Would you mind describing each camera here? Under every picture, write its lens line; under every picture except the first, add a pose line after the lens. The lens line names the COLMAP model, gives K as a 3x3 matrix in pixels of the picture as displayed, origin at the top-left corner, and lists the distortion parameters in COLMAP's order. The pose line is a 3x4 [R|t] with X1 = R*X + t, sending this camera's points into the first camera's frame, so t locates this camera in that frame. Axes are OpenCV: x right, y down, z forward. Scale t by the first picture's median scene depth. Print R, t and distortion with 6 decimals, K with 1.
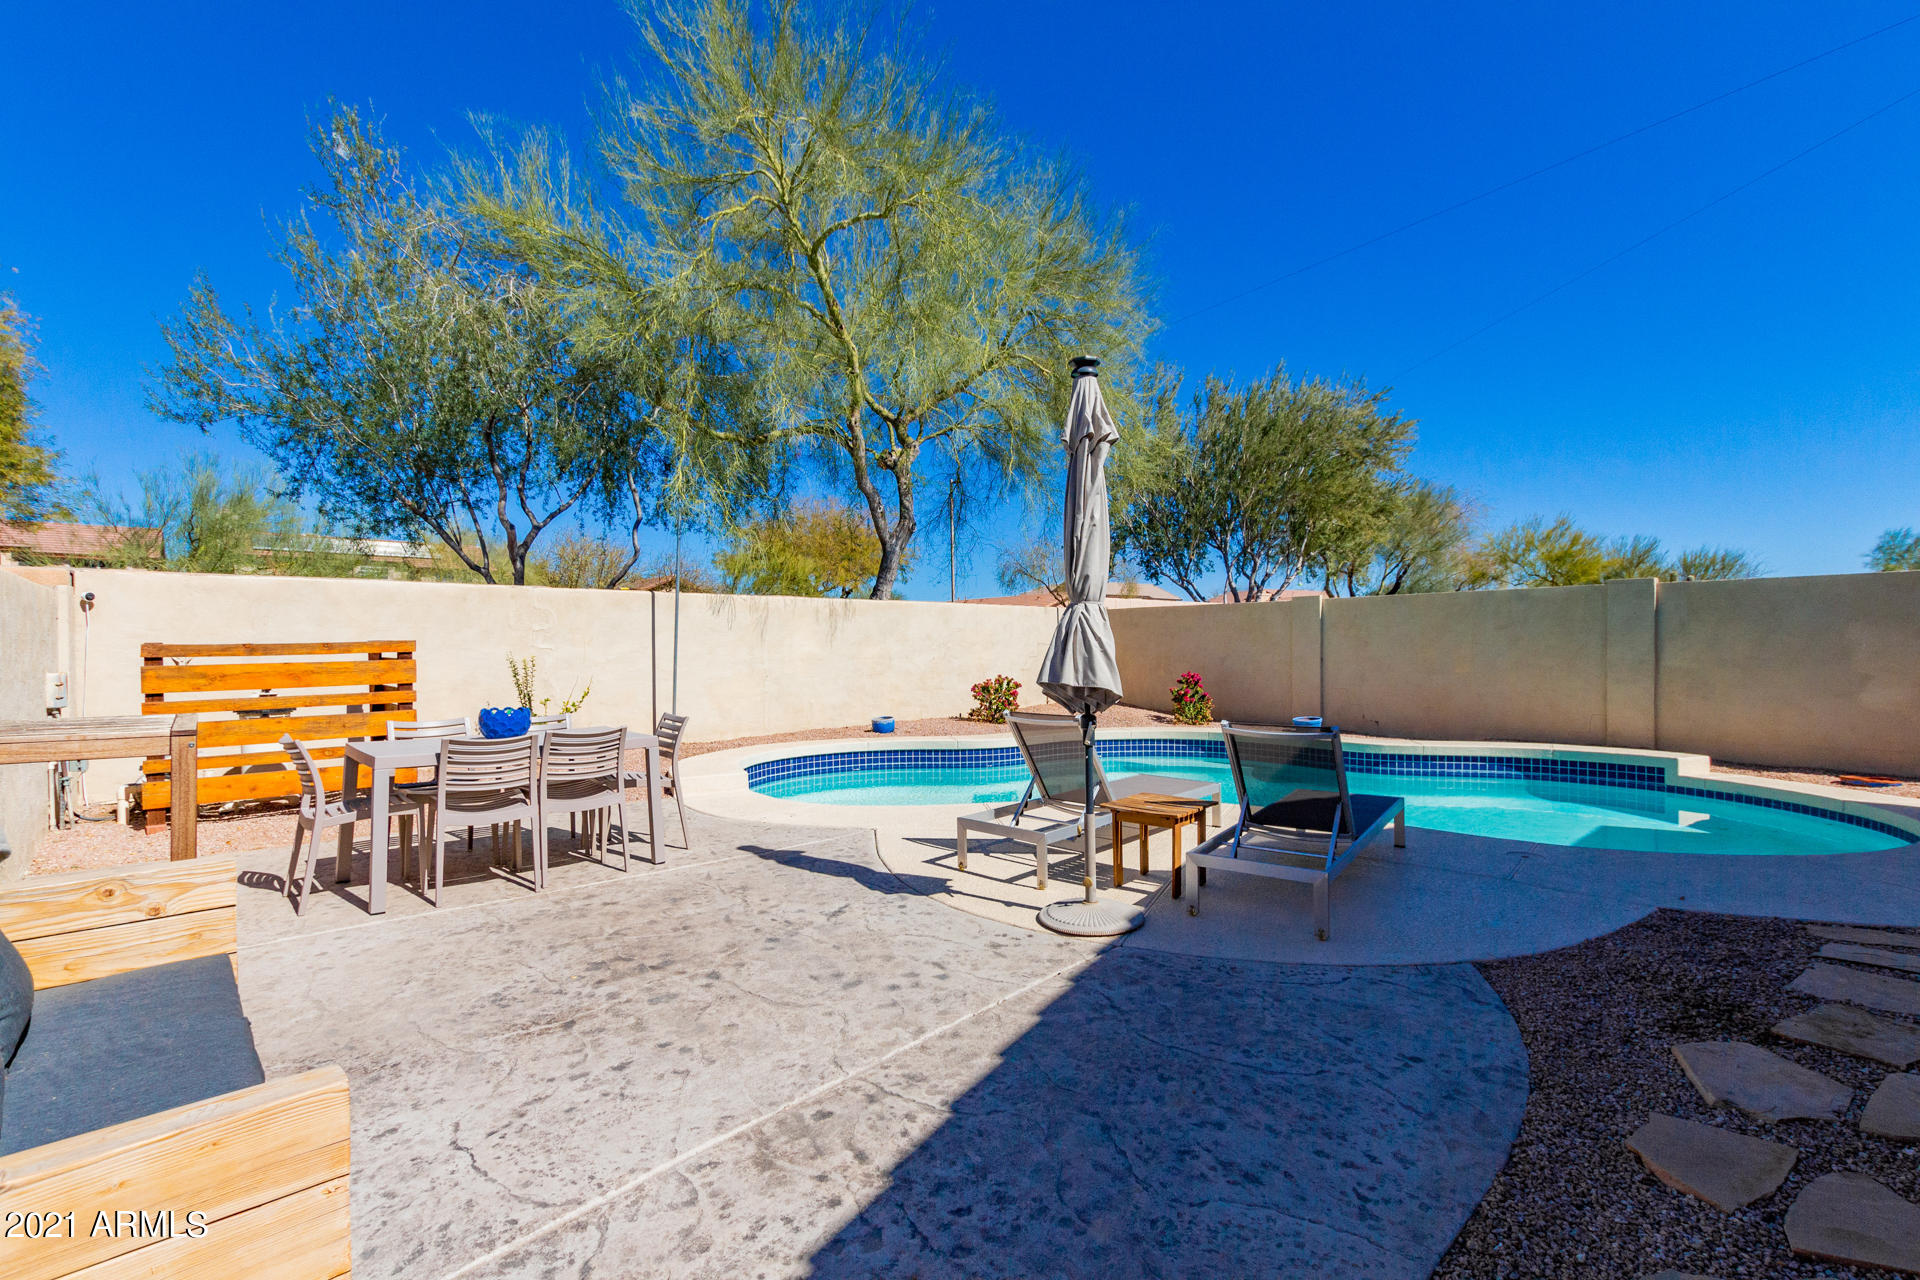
lens RADIAL K [[890.8, 0, 960.0], [0, 890.8, 640.0], [0, 0, 1]] dist [-0.001273, -0.000166]
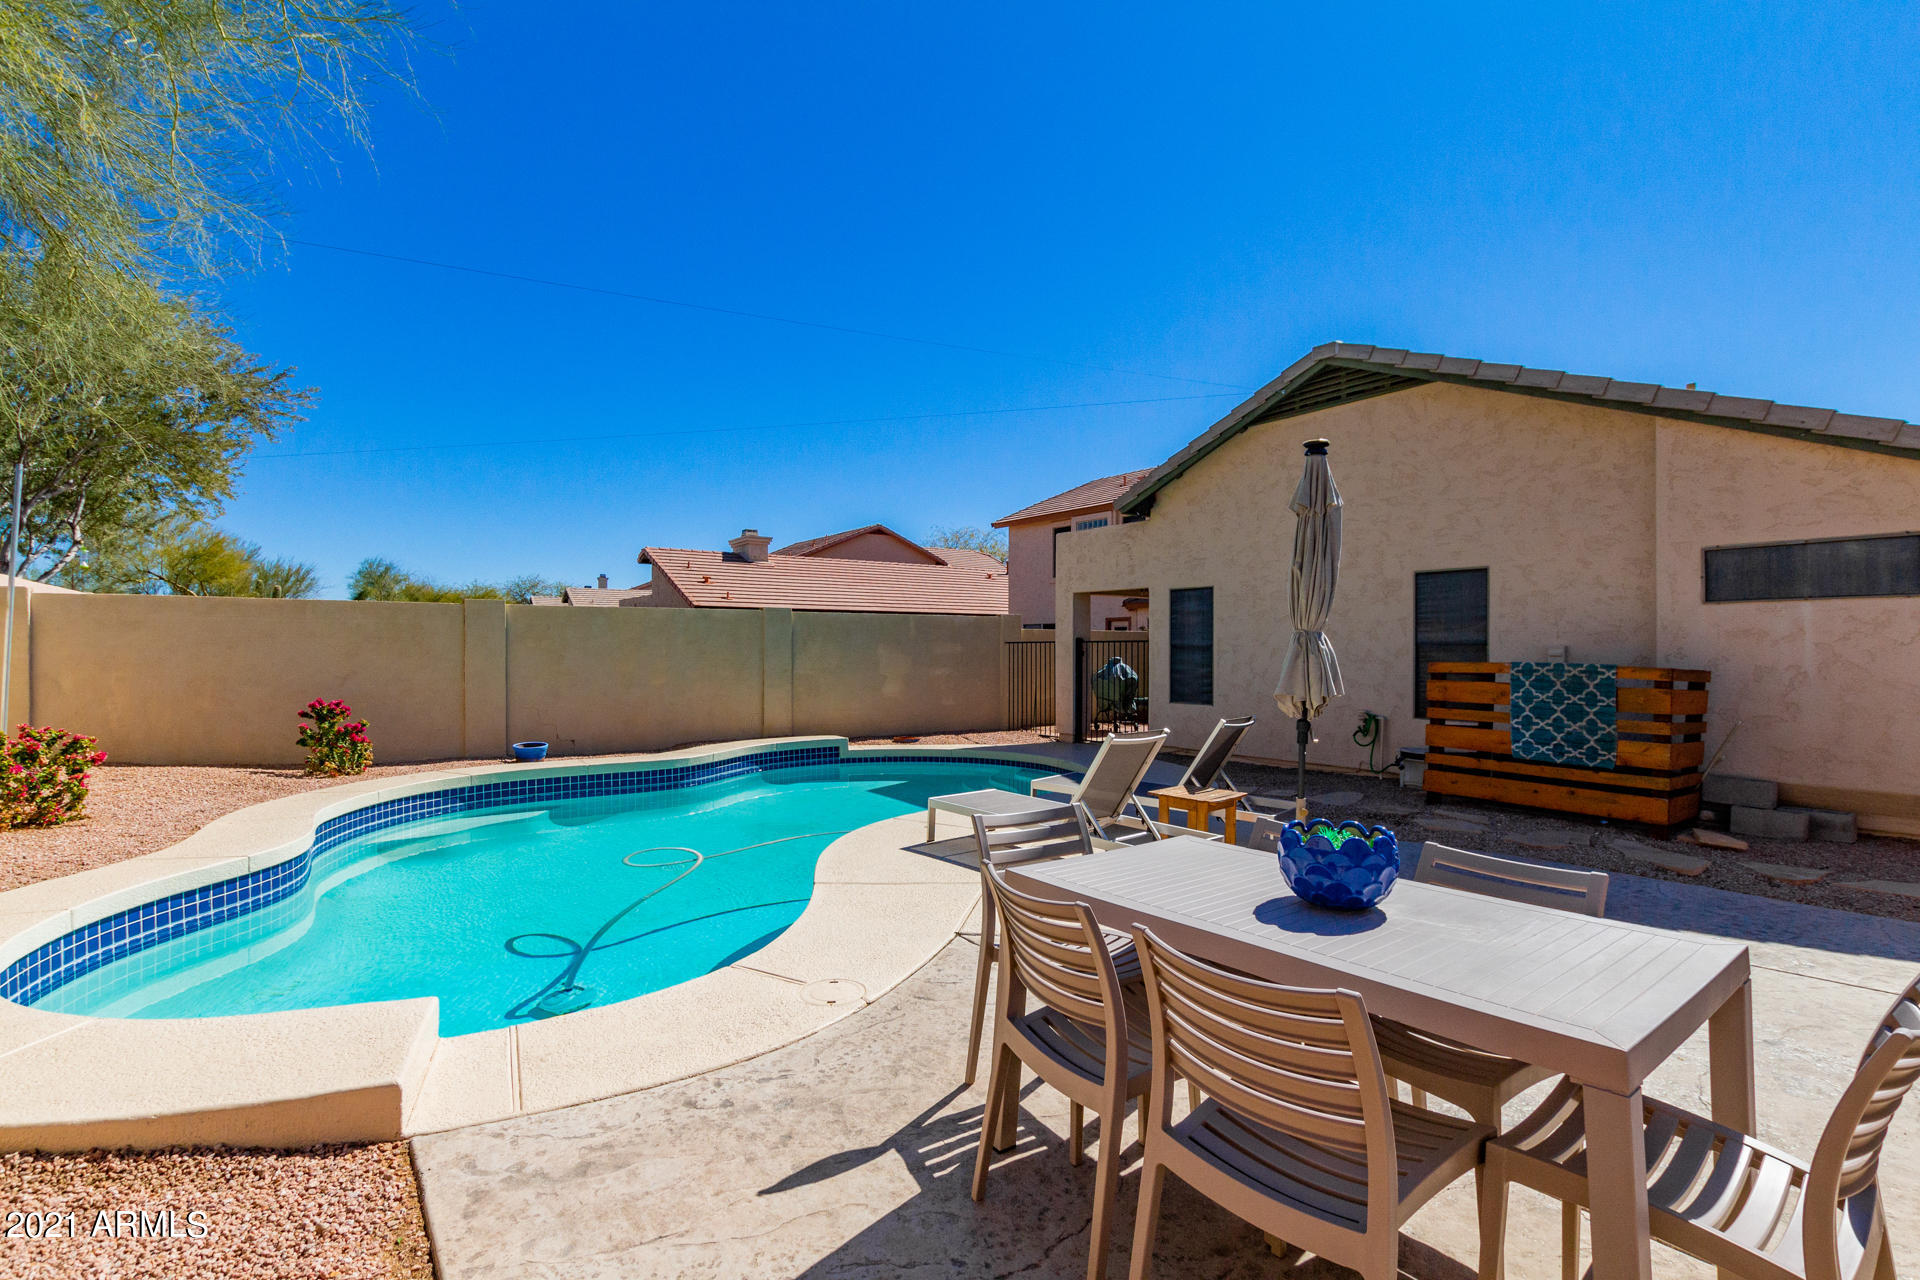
lens RADIAL K [[890.8, 0, 960.0], [0, 890.8, 640.0], [0, 0, 1]] dist [-0.001273, -0.000166]
pose [[0.080461, 0.014318, 0.996655, -0.435661], [-0.005607, 0.999888, -0.013912, -0.002702], [-0.996742, -0.004469, 0.080532, 0.526981]]
